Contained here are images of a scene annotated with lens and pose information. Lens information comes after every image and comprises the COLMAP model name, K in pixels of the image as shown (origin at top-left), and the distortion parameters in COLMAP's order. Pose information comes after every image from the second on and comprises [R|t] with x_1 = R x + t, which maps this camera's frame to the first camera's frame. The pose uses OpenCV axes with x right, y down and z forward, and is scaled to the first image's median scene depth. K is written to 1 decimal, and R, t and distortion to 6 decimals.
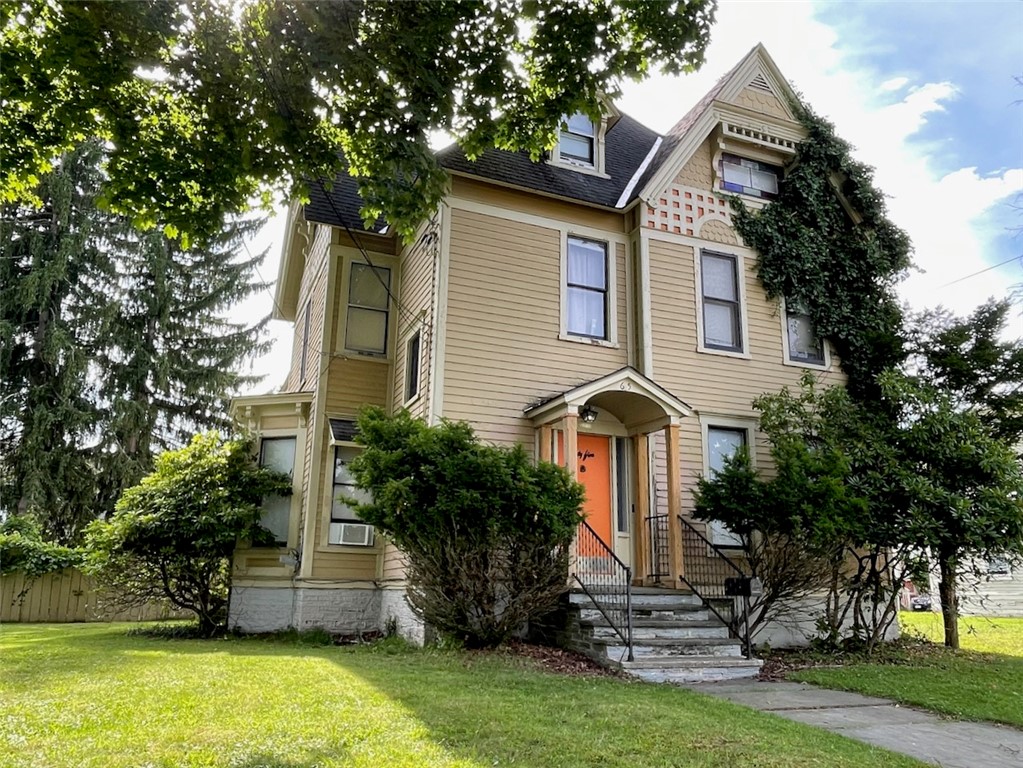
lens RADIAL K [[784.1, 0, 512.6], [0, 784.1, 385.0], [0, 0, 1]] dist [-0.013845, -0.001833]
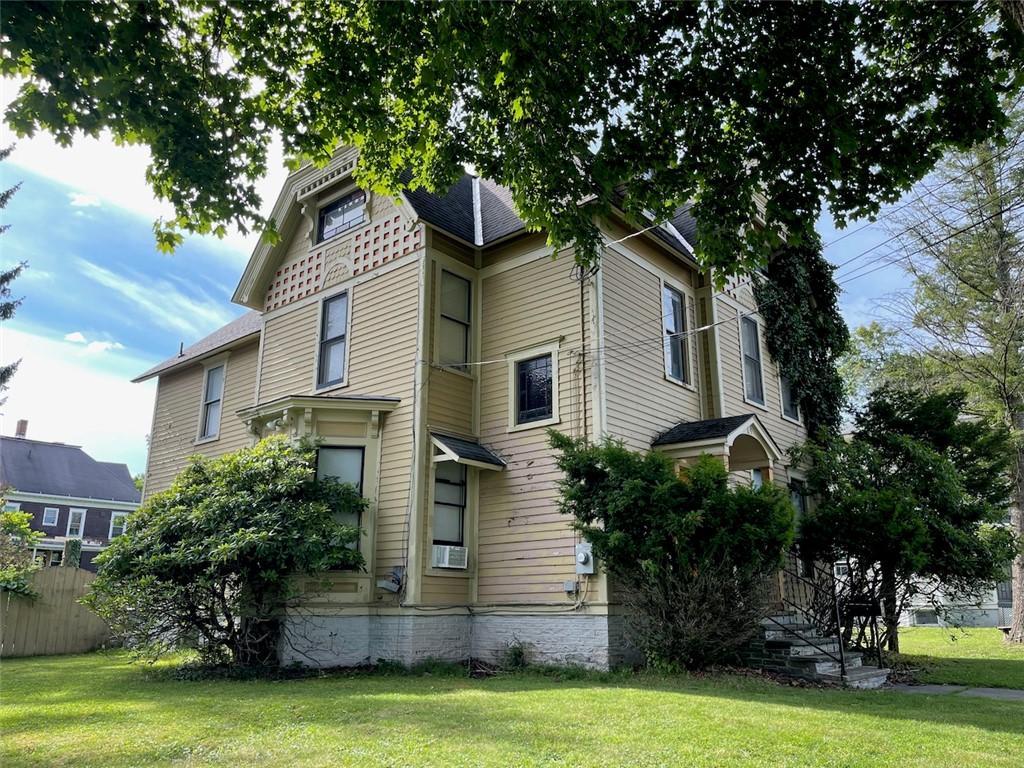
lens RADIAL K [[776.2, 0, 511.1], [0, 776.2, 382.2], [0, 0, 1]] dist [0.011617, 0.001199]
pose [[0.891419, 0.110374, 0.439533, -0.560881], [-0.100018, 0.993887, -0.046734, 0.016248], [-0.442004, -0.002302, 0.897010, 0.120432]]
